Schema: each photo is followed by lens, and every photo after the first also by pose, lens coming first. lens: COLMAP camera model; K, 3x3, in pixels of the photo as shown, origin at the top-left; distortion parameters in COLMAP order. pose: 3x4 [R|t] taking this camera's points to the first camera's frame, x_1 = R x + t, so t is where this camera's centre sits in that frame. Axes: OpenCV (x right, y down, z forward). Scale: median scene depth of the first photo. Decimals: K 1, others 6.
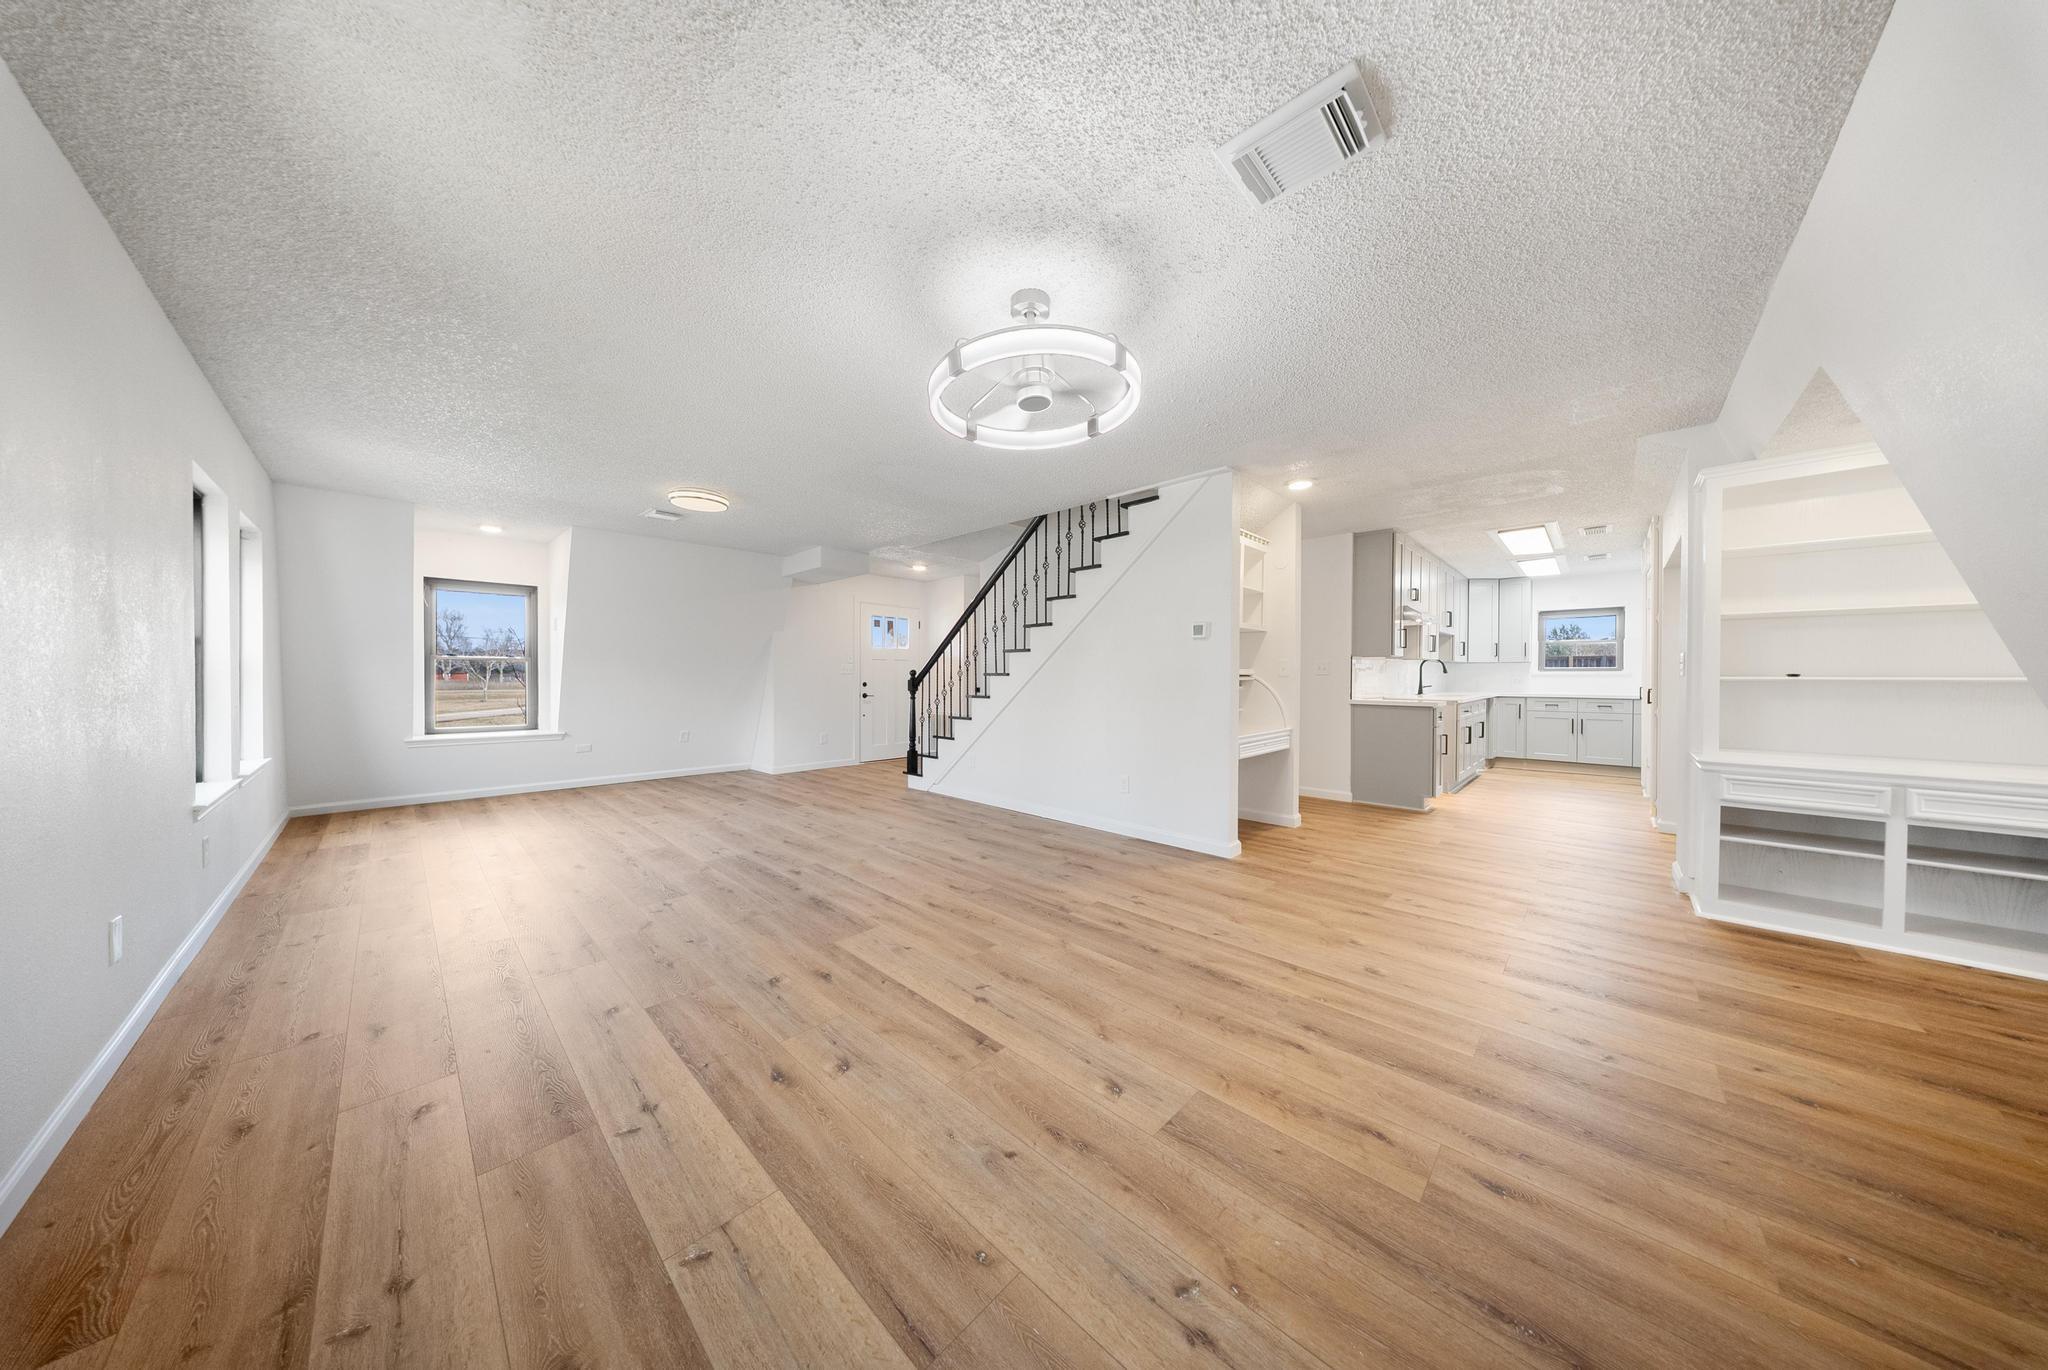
lens RADIAL K [[612.2, 0, 1007.3], [0, 612.2, 678.3], [0, 0, 1]] dist [-0.001112, -0.000149]
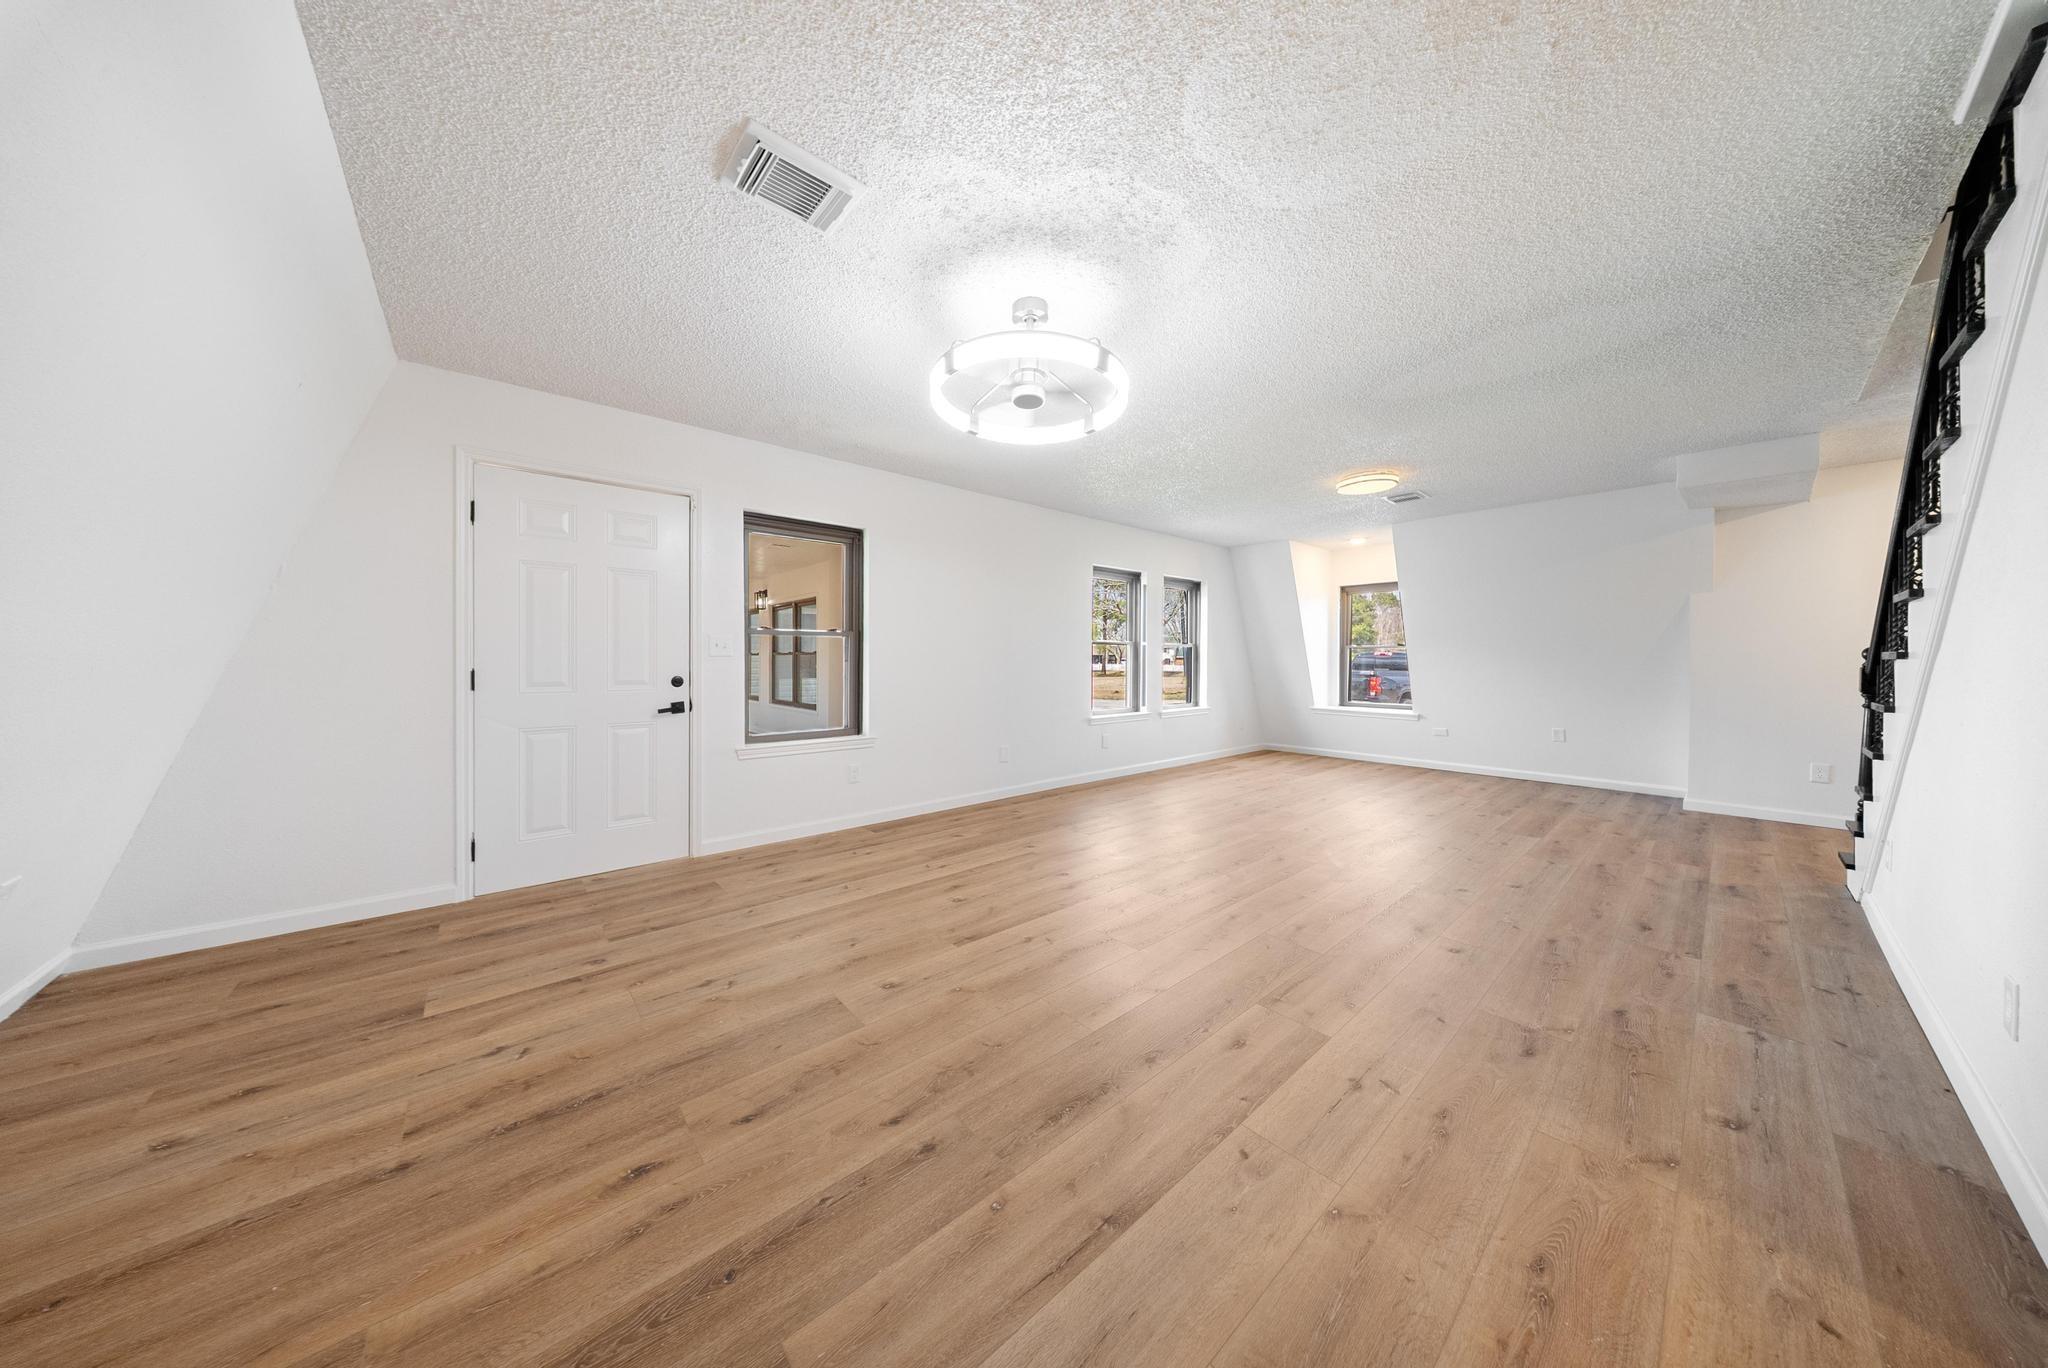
lens RADIAL K [[612.2, 0, 1049.8], [0, 612.2, 653.2], [0, 0, 1]] dist [-0.001112, -0.000149]
pose [[-0.044956, -0.009658, -0.998942, 1.369816], [-0.012012, 0.999886, -0.009127, -0.019000], [0.998917, 0.011589, -0.045067, 1.311369]]
